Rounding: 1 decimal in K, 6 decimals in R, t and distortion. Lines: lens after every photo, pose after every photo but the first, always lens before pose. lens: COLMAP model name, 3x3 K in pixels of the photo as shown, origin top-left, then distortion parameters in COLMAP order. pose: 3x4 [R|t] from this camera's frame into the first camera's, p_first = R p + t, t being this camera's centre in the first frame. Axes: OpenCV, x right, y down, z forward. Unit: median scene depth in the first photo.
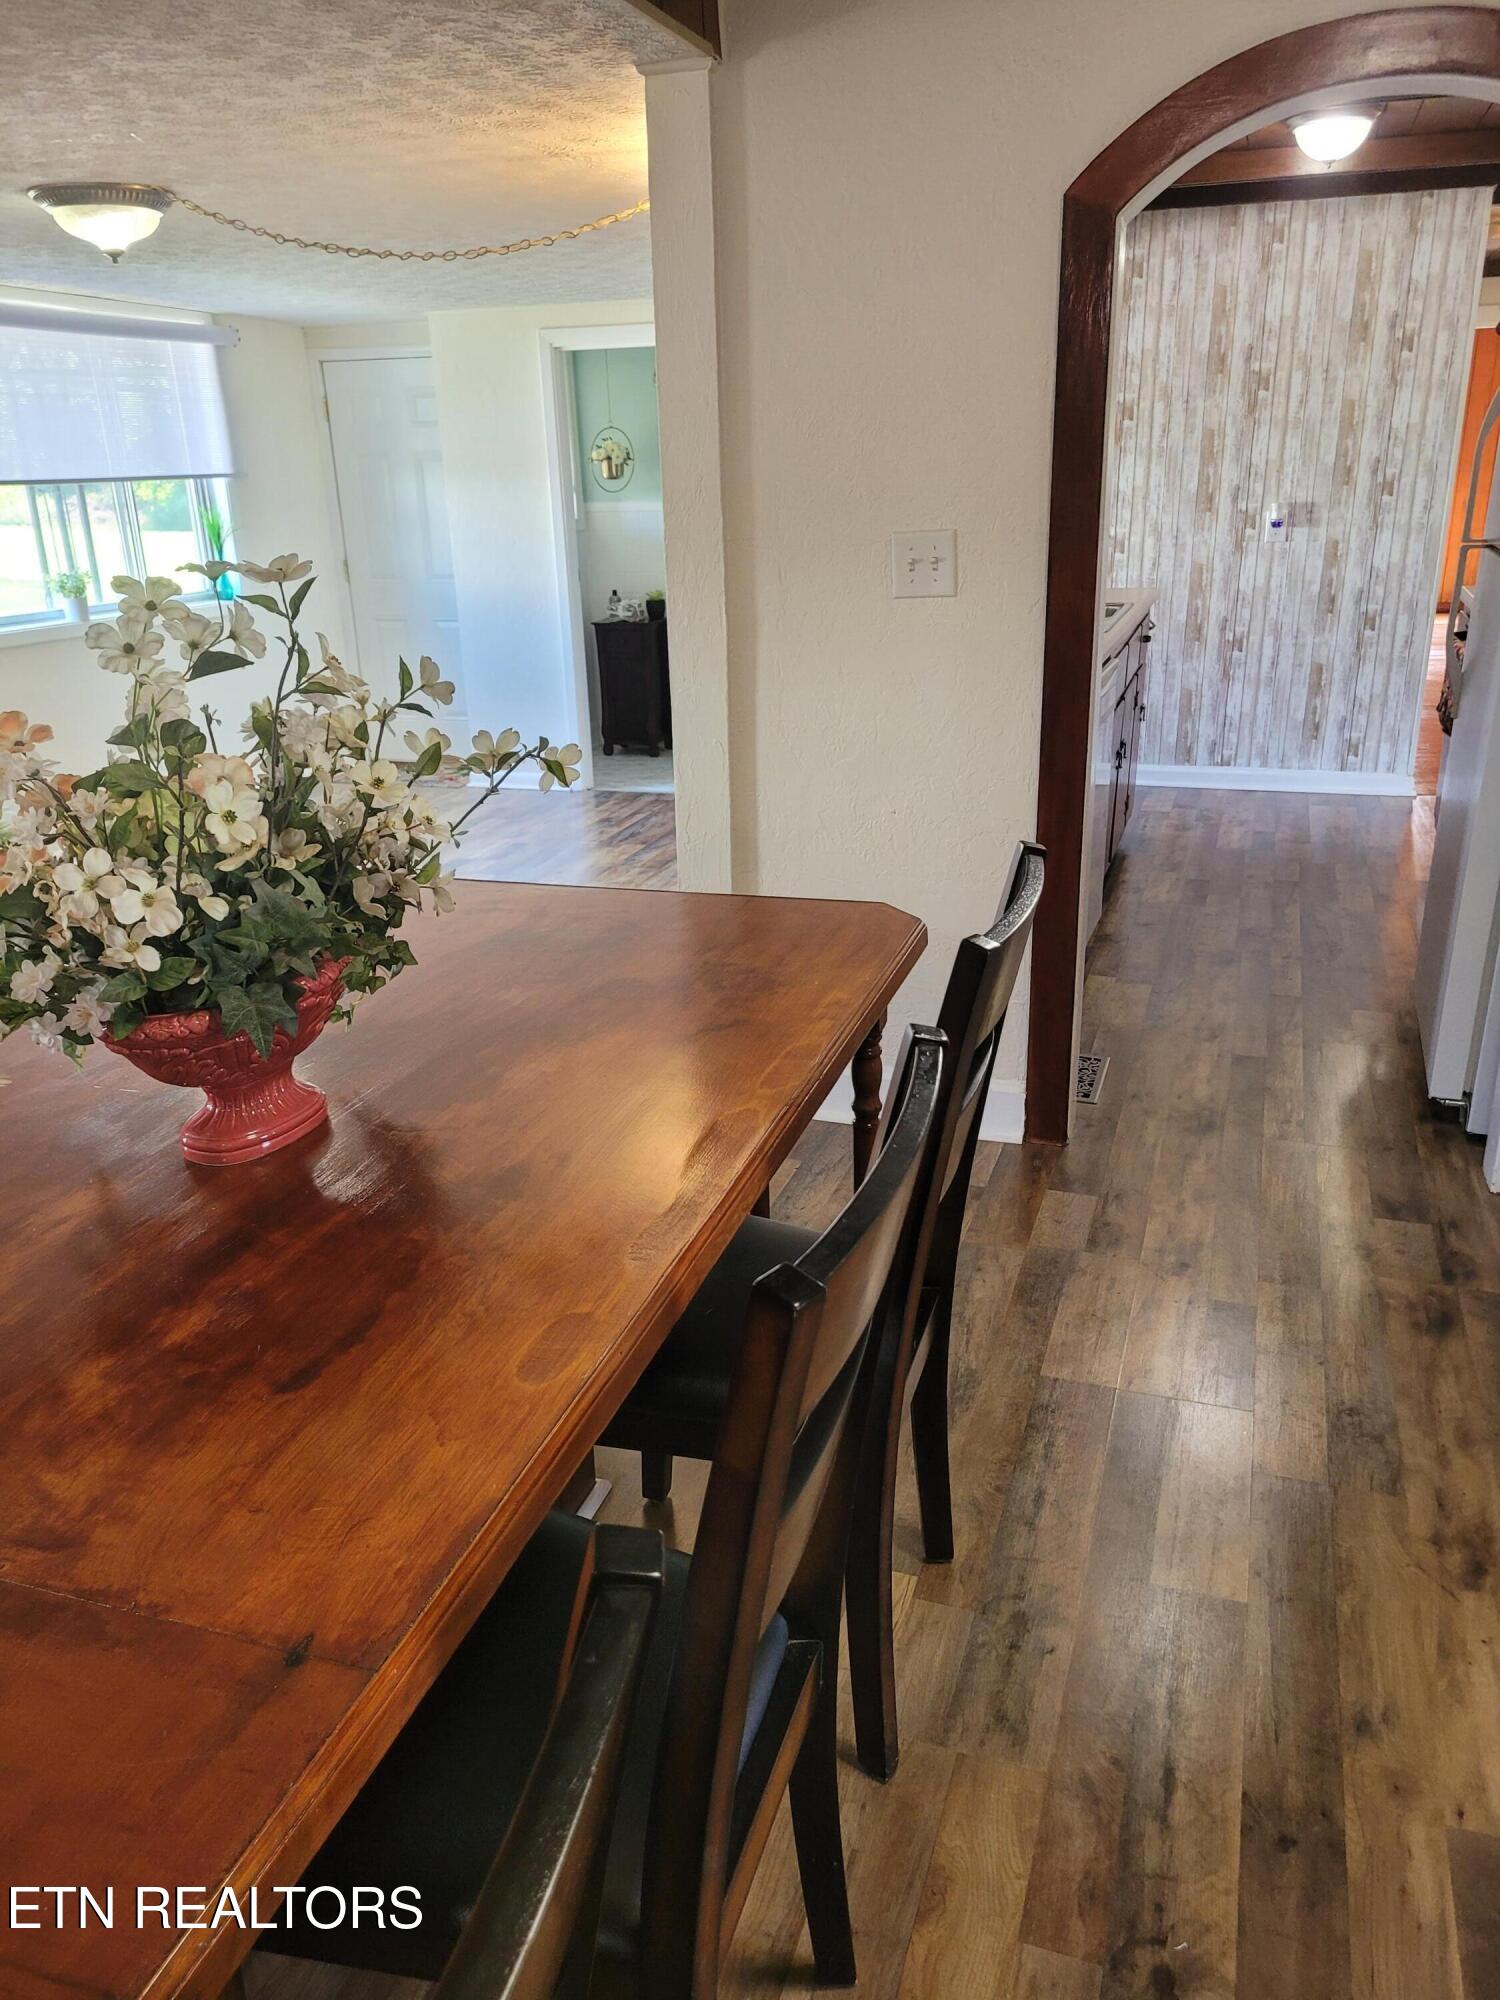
lens RADIAL K [[1501.2, 0, 758.0], [0, 1501.2, 1001.0], [0, 0, 1]] dist [0.061319, -0.045876]
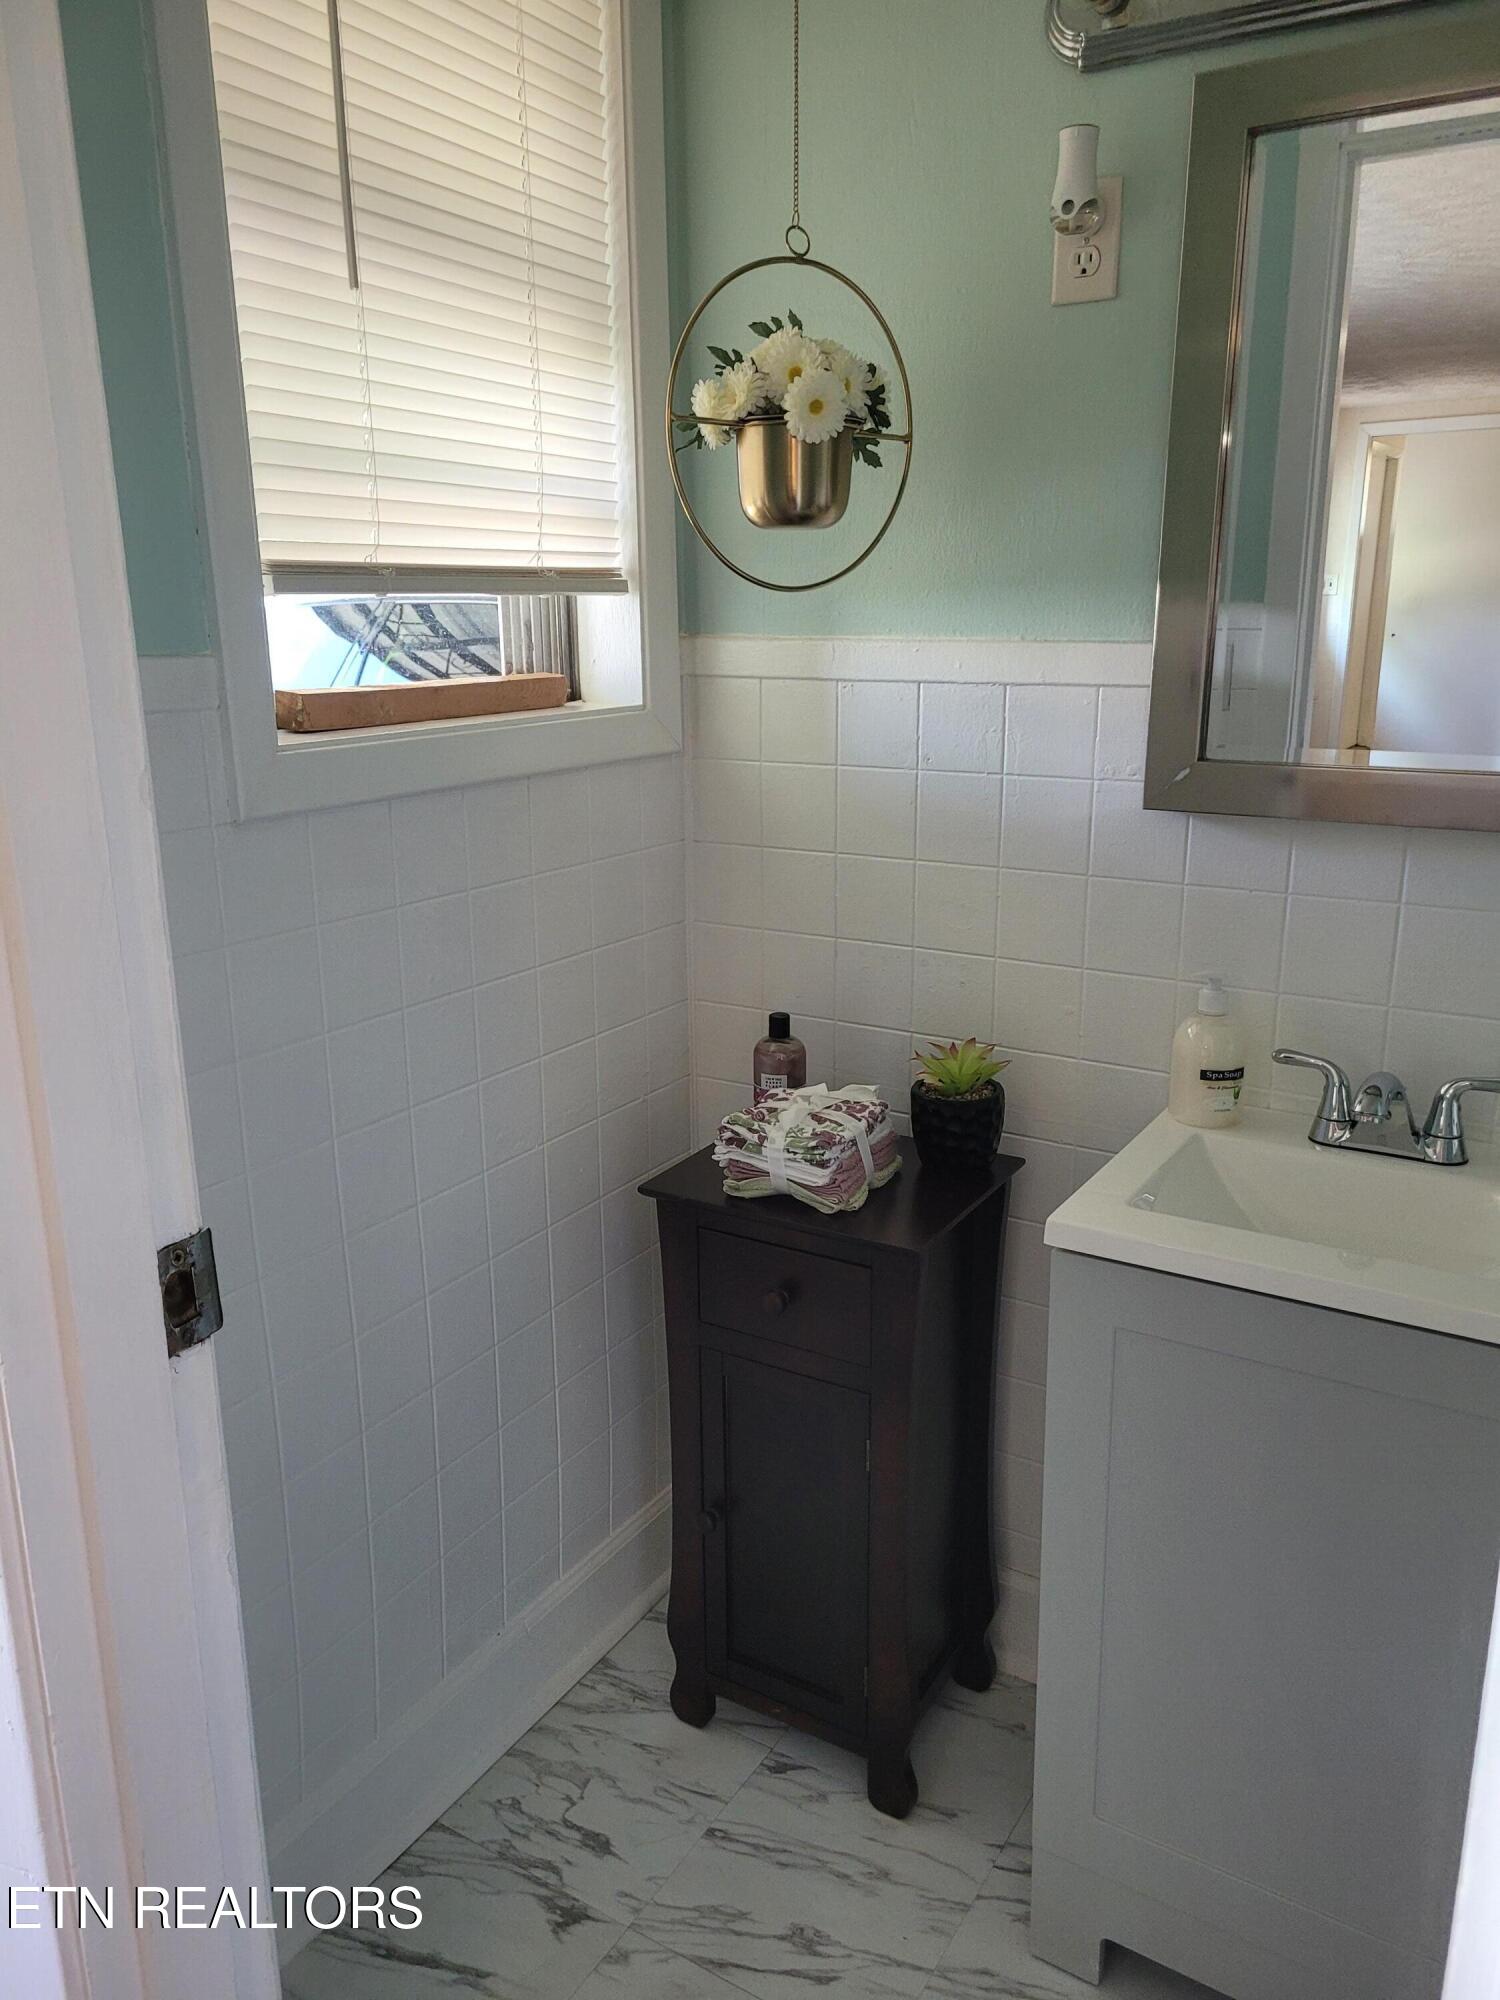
lens RADIAL K [[1501.2, 0, 758.0], [0, 1501.2, 1001.0], [0, 0, 1]] dist [0.061319, -0.045876]
pose [[0.976194, 0.075065, -0.203494, -0.040918], [-0.093354, 0.992266, -0.081807, -0.198792], [0.195779, 0.098857, 0.975653, 0.606188]]
